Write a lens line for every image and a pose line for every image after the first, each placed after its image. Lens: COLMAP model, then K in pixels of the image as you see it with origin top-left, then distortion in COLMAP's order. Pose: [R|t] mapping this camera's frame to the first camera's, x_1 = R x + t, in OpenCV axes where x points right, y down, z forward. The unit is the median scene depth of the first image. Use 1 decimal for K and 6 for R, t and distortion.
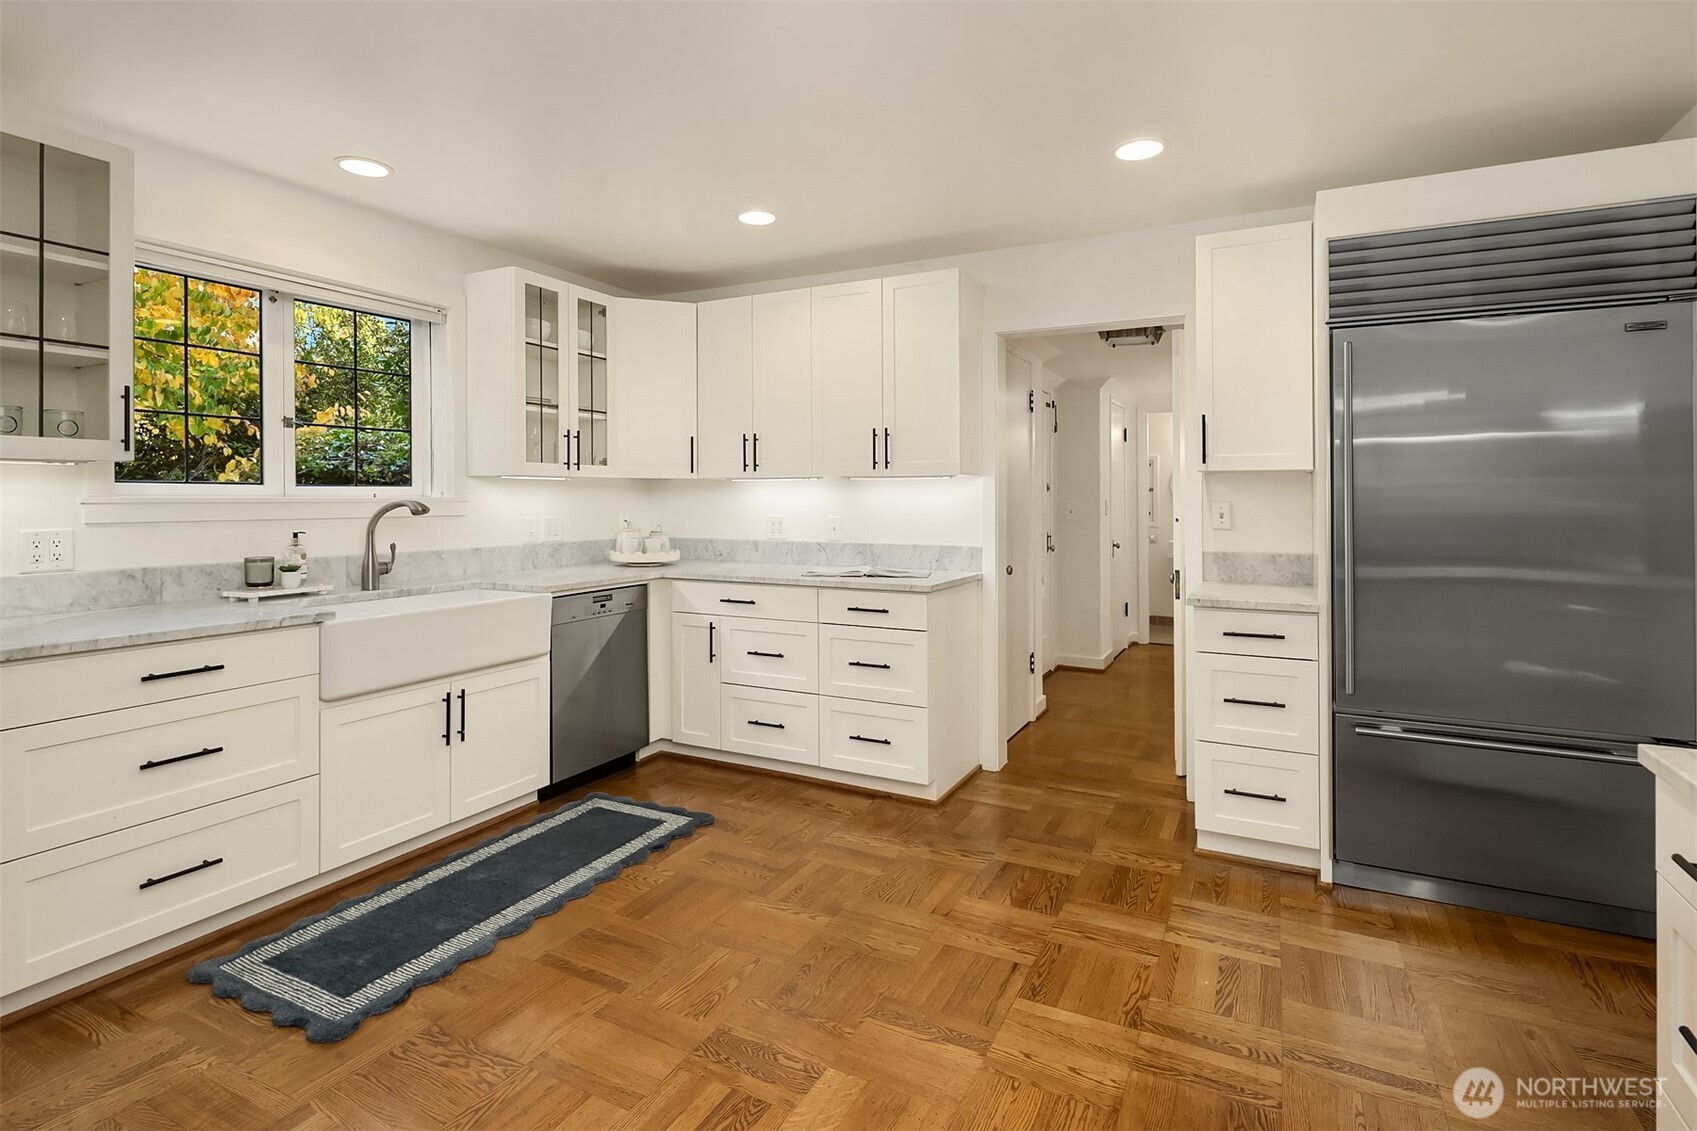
lens RADIAL K [[822.1, 0, 852.1], [0, 822.1, 499.0], [0, 0, 1]] dist [0.010048, -0.002527]
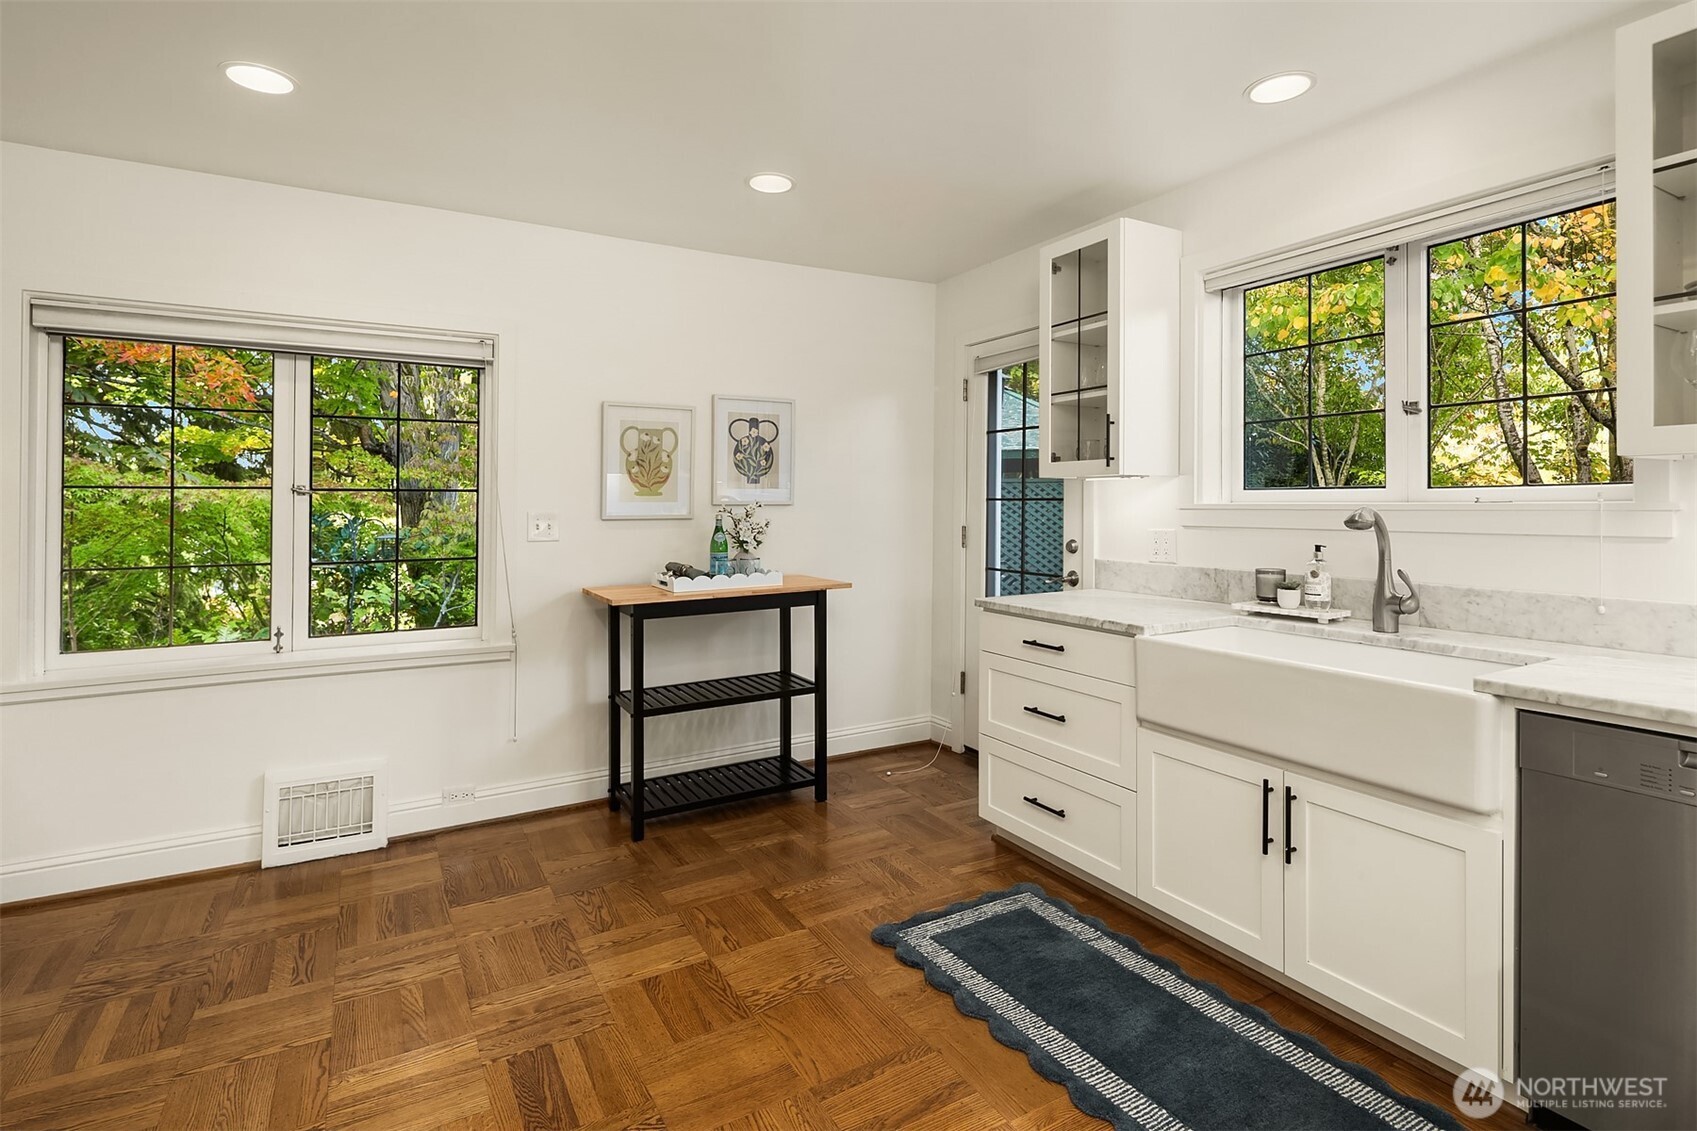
lens RADIAL K [[822.1, 0, 844.9], [0, 822.1, 499.7], [0, 0, 1]] dist [0.010048, -0.002527]
pose [[-0.537649, -0.002670, -0.843165, 0.324915], [0.003528, 0.999979, -0.005416, -0.003330], [0.843161, -0.005887, -0.537628, 1.159398]]
